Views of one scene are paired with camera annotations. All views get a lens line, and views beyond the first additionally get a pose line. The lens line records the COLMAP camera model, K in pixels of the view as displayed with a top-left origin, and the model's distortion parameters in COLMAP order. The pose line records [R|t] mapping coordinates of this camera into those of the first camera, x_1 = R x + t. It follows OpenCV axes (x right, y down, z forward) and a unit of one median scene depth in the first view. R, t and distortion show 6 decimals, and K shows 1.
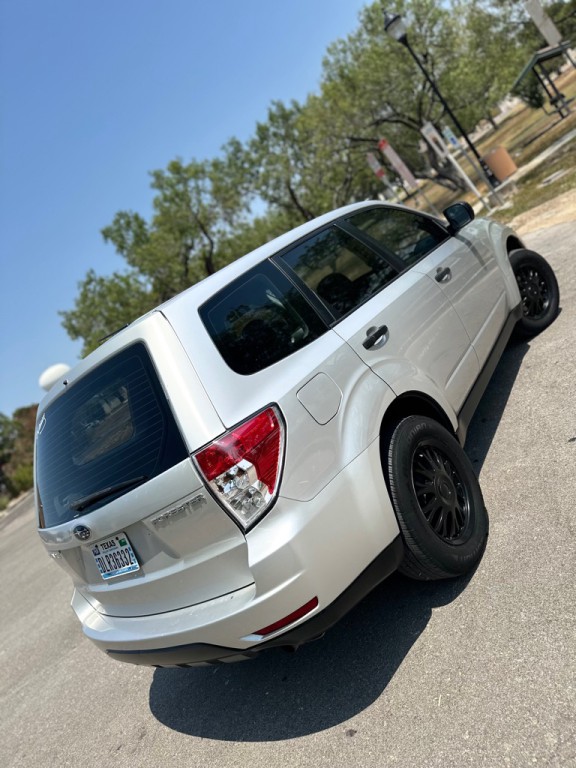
lens RADIAL K [[543.5, 0, 290.0], [0, 543.5, 387.3], [0, 0, 1]] dist [0.024694, -0.032232]
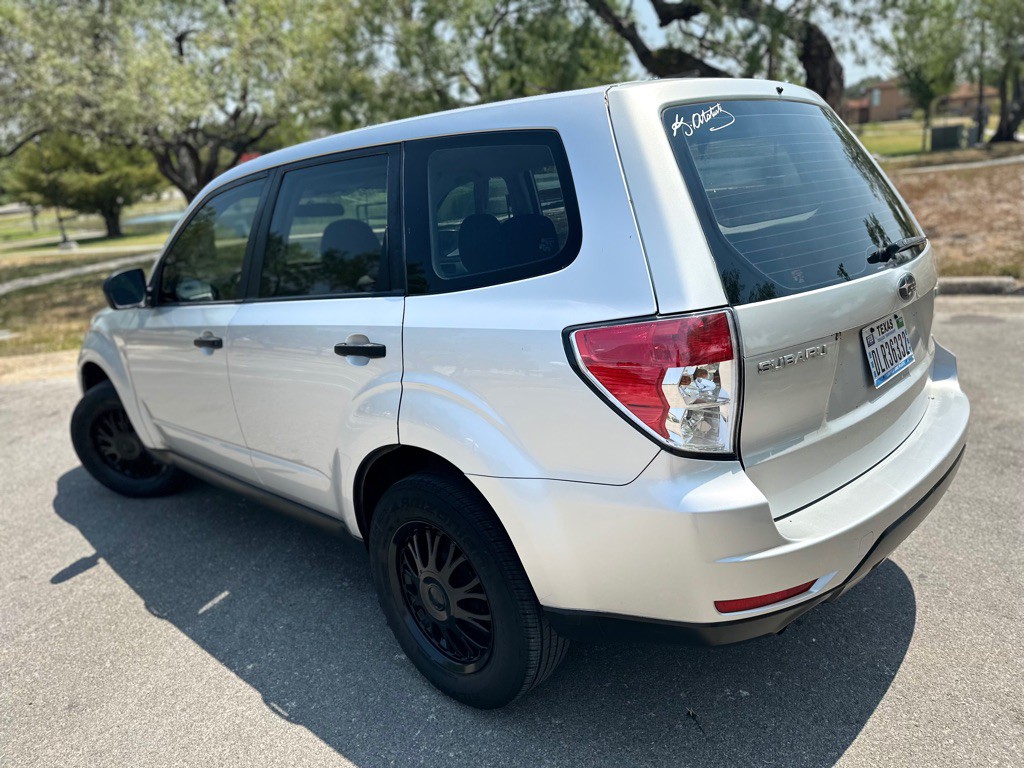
lens RADIAL K [[724.6, 0, 526.5], [0, 724.6, 385.8], [0, 0, 1]] dist [0.024694, -0.032232]
pose [[0.165522, 0.328975, 0.929719, -0.819710], [0.174632, 0.918049, -0.355936, 0.403972], [-0.970621, 0.221274, 0.094508, 0.923890]]
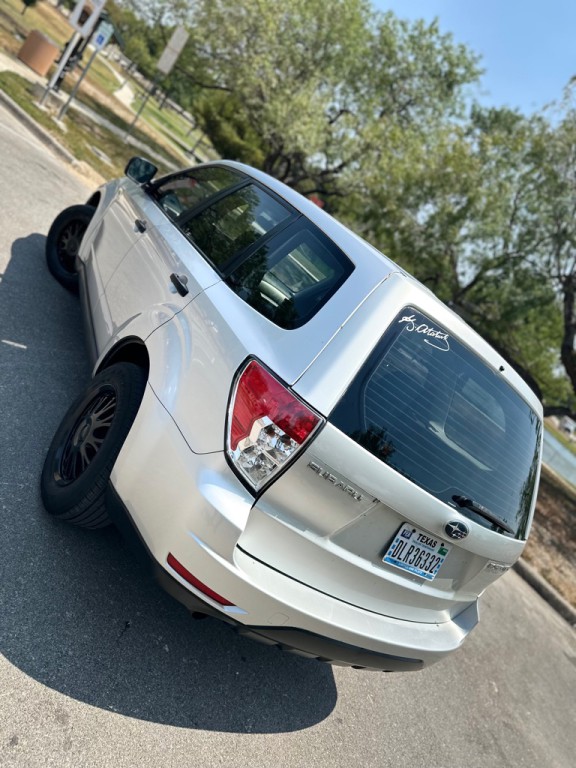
lens RADIAL K [[543.5, 0, 285.2], [0, 543.5, 381.2], [0, 0, 1]] dist [0.024694, -0.032232]
pose [[-0.048233, 0.473771, 0.879326, -0.840049], [-0.601732, 0.688887, -0.404170, 0.416109], [-0.797240, -0.548613, 0.251856, 0.753322]]
